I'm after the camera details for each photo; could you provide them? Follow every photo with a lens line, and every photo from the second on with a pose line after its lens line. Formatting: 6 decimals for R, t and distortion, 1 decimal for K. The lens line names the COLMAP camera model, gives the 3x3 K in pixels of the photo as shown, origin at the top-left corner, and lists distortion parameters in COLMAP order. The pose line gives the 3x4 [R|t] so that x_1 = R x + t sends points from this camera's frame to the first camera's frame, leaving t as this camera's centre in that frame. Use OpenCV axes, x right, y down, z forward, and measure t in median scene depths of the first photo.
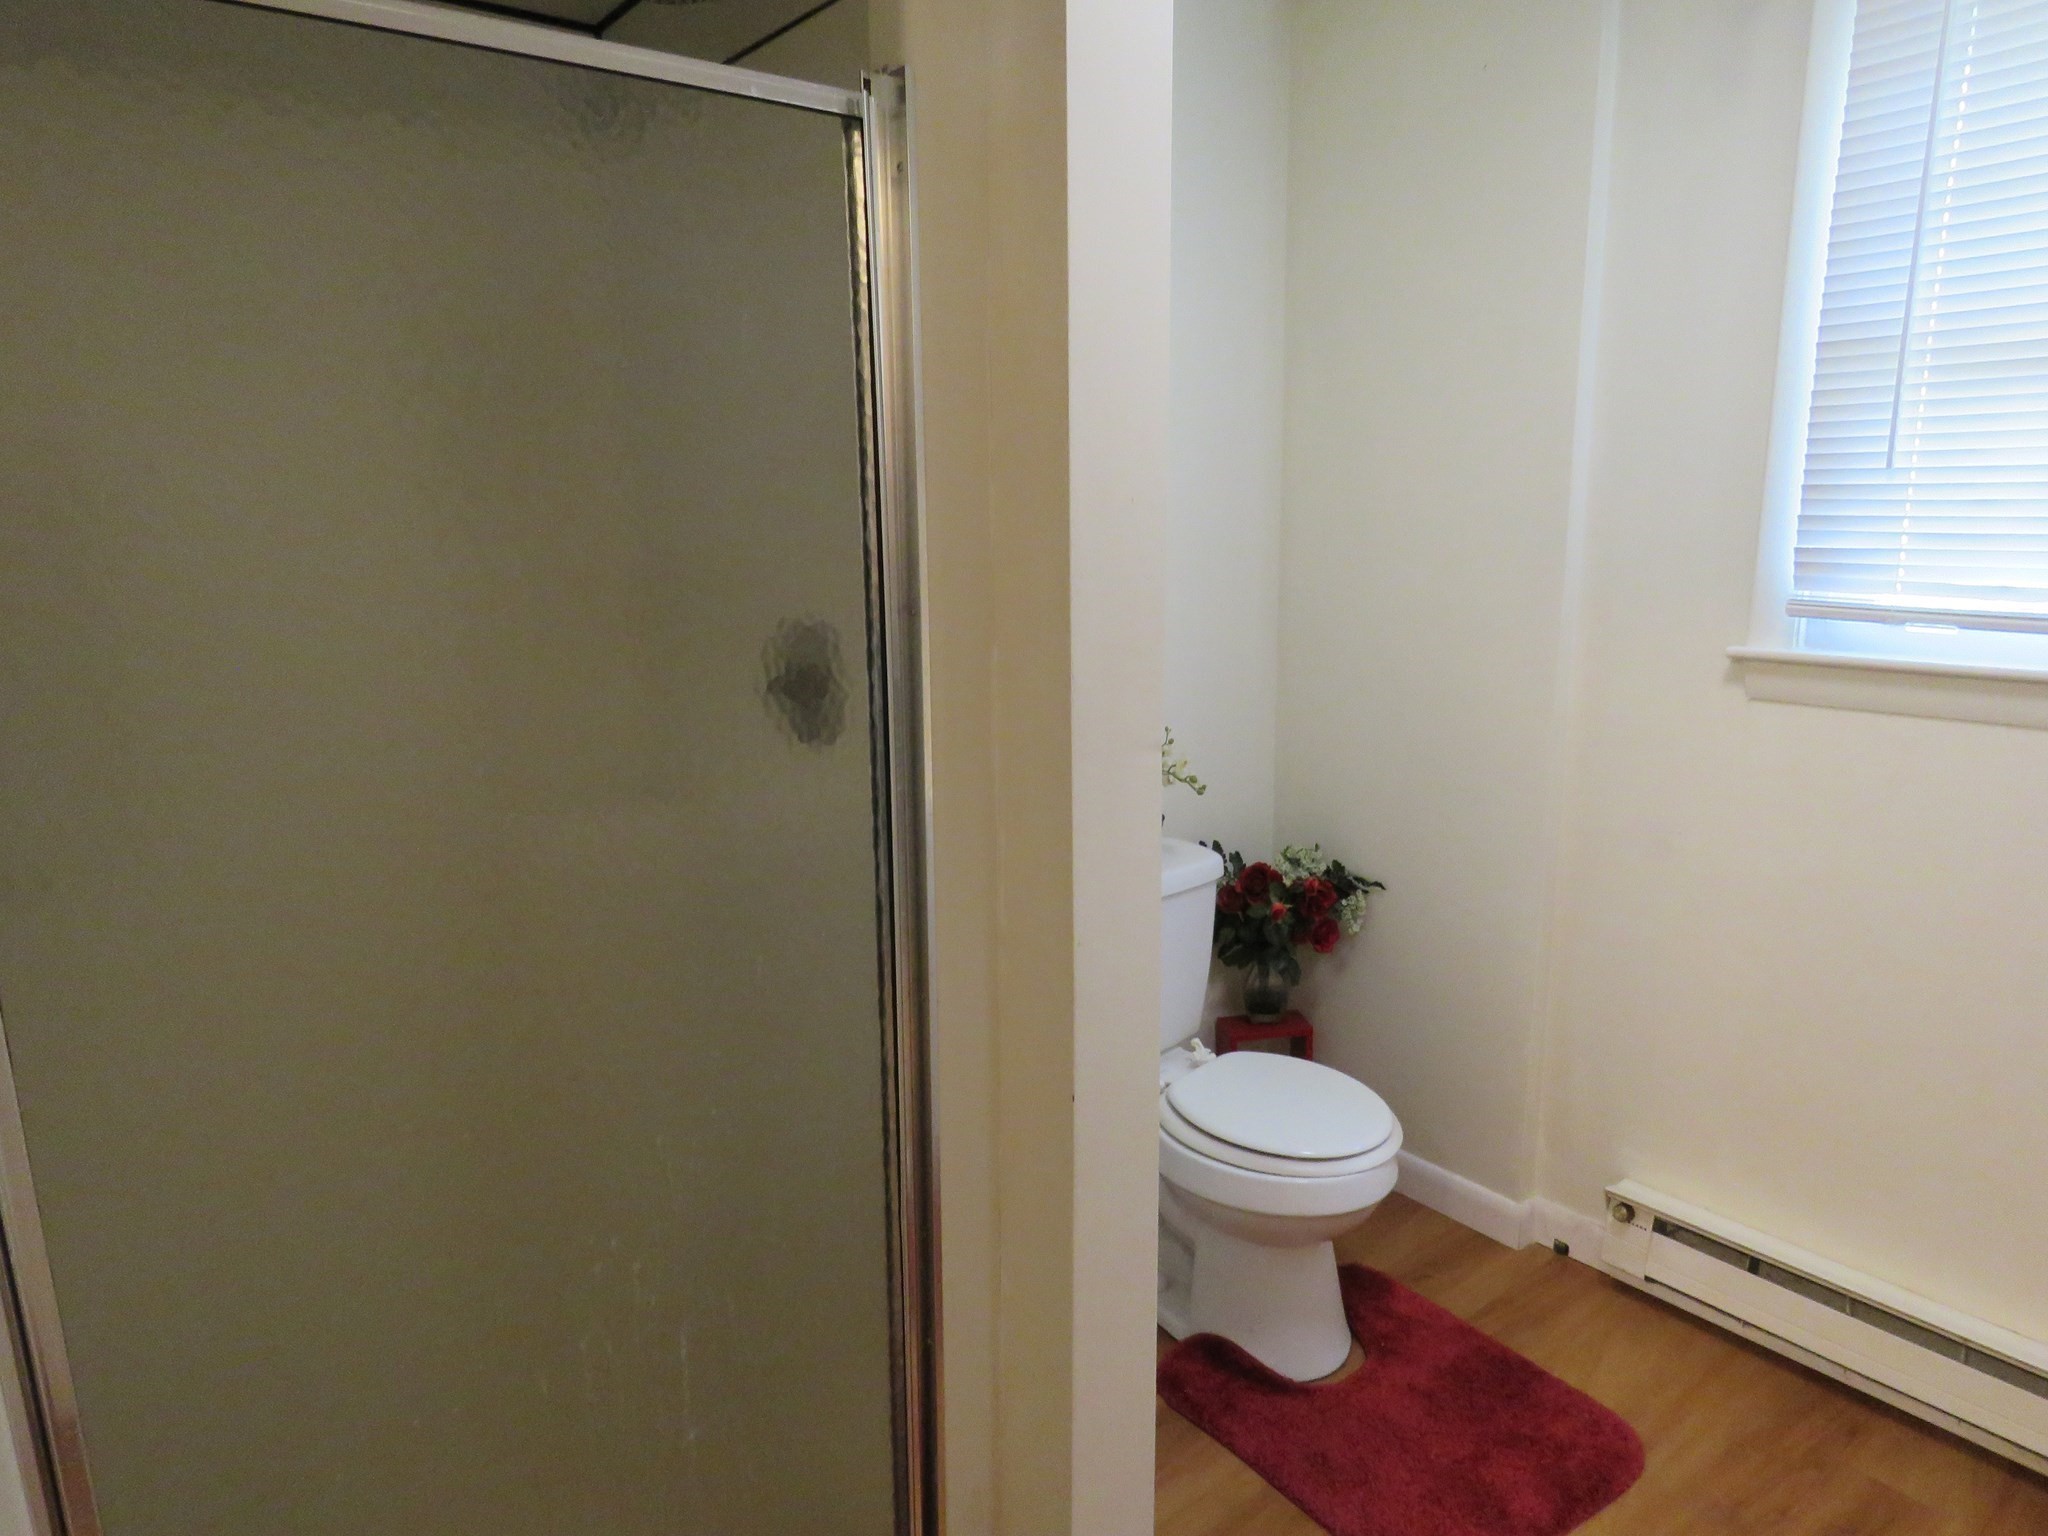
lens RADIAL K [[1303.5, 0, 1026.5], [0, 1303.5, 772.6], [0, 0, 1]] dist [-0.002573, 0.006404]
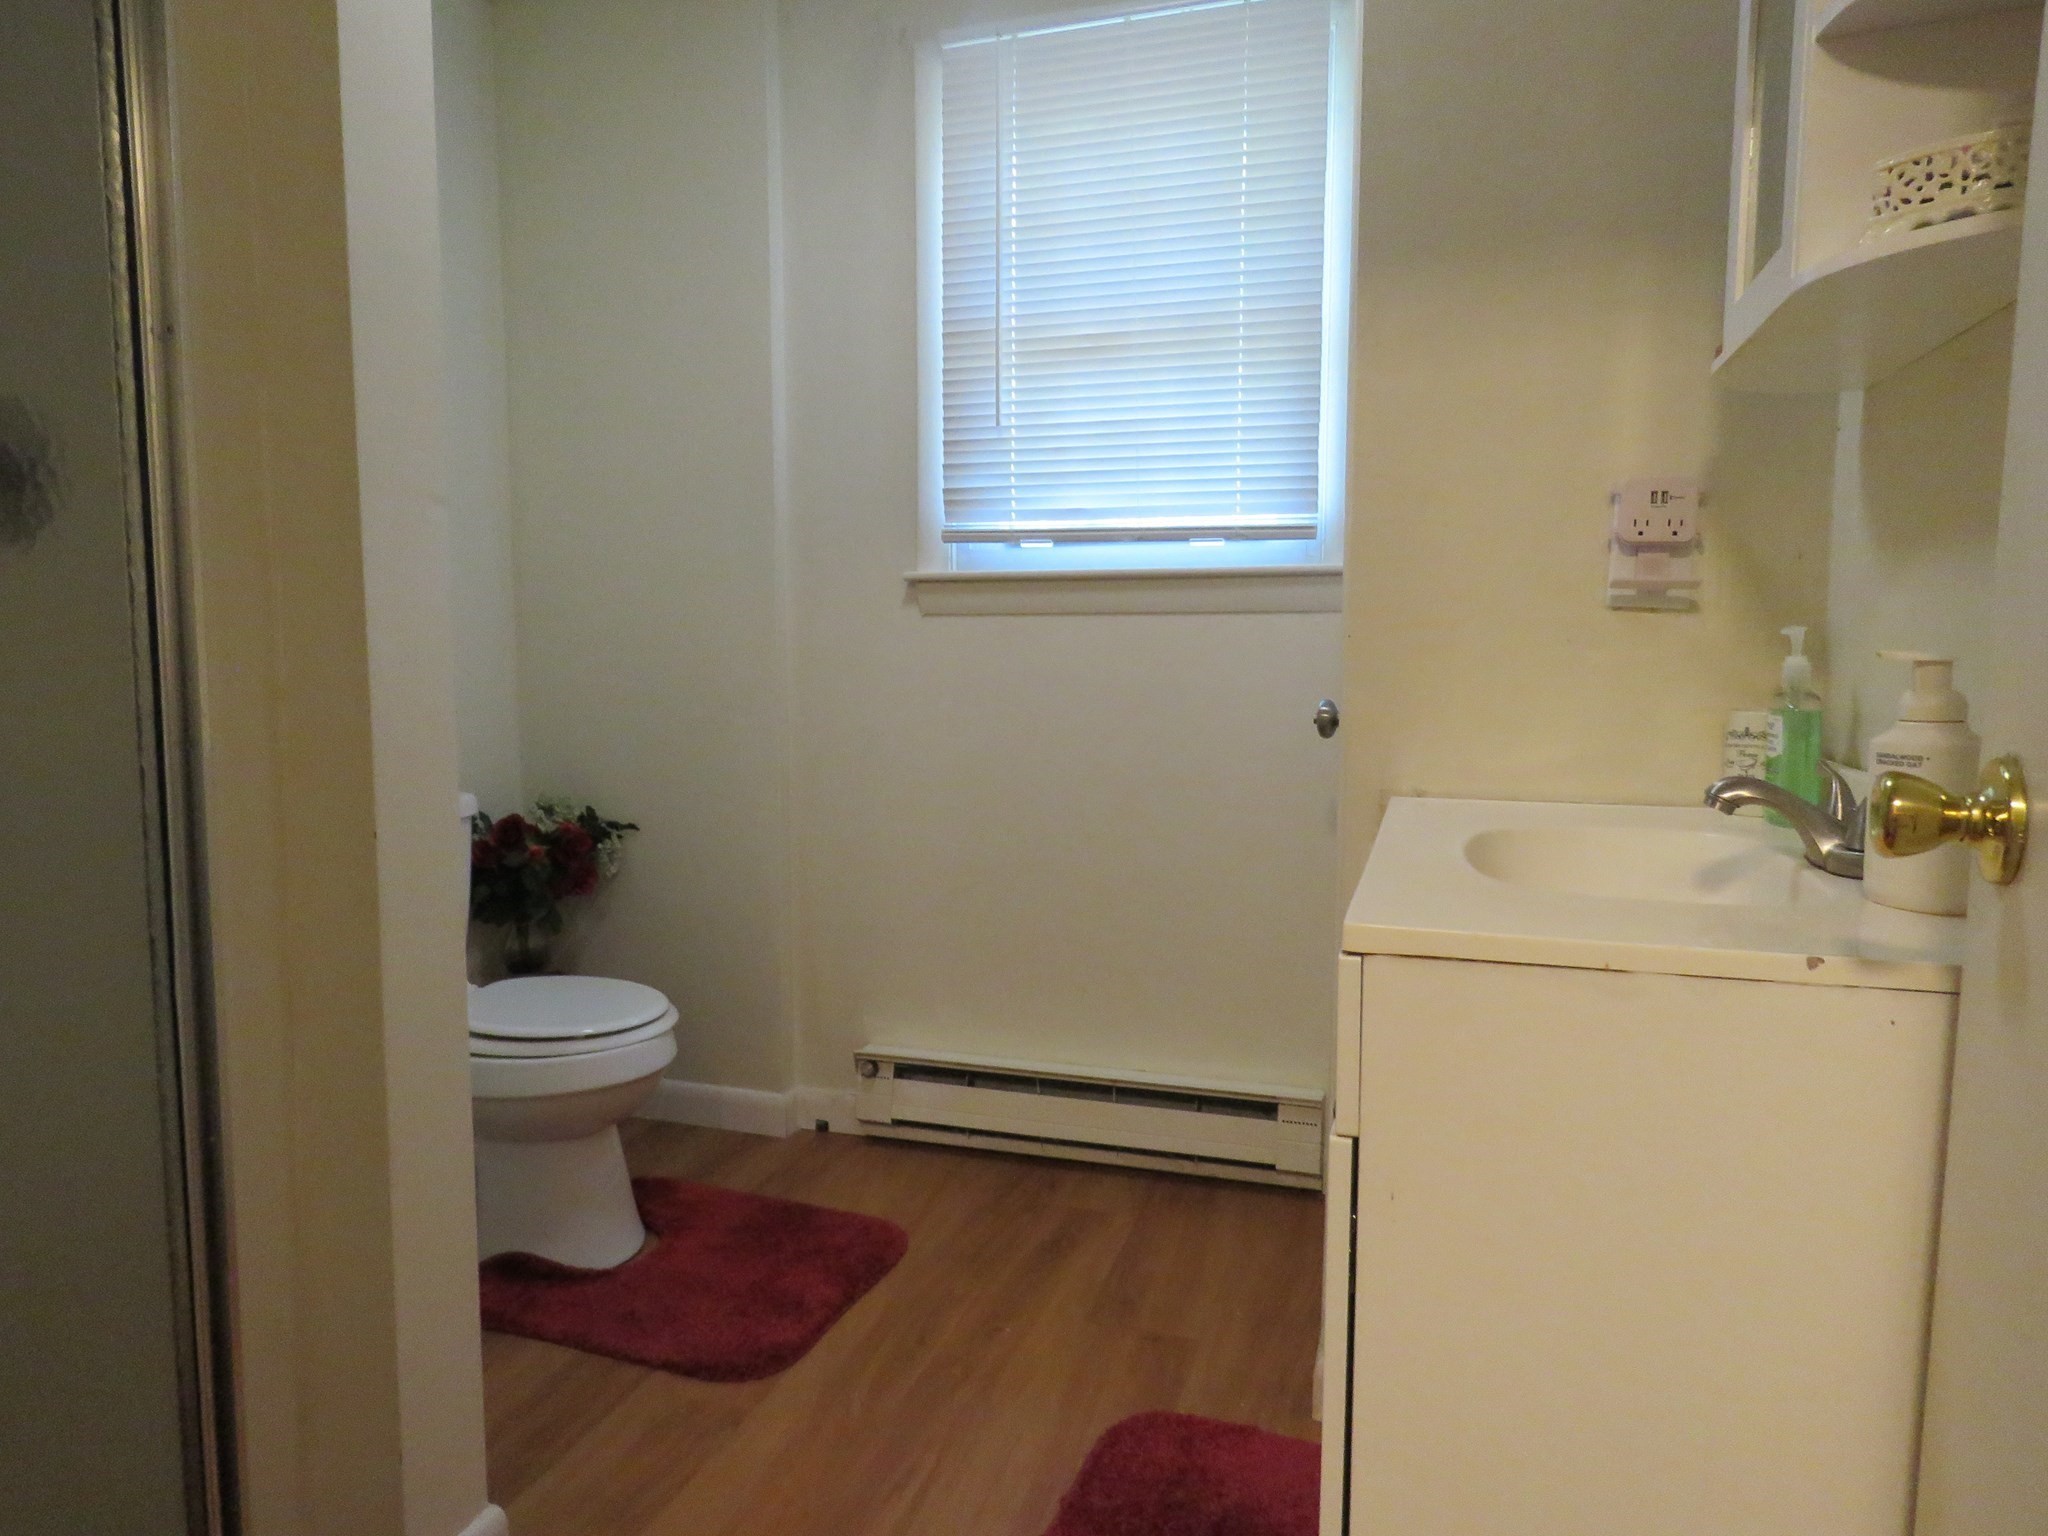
lens RADIAL K [[1303.5, 0, 1018.2], [0, 1303.5, 768.2], [0, 0, 1]] dist [-0.002573, 0.006404]
pose [[0.832501, -0.035032, 0.552915, -0.060961], [0.103014, 0.990383, -0.092356, 0.200602], [-0.544362, 0.133845, 0.828104, -0.060085]]
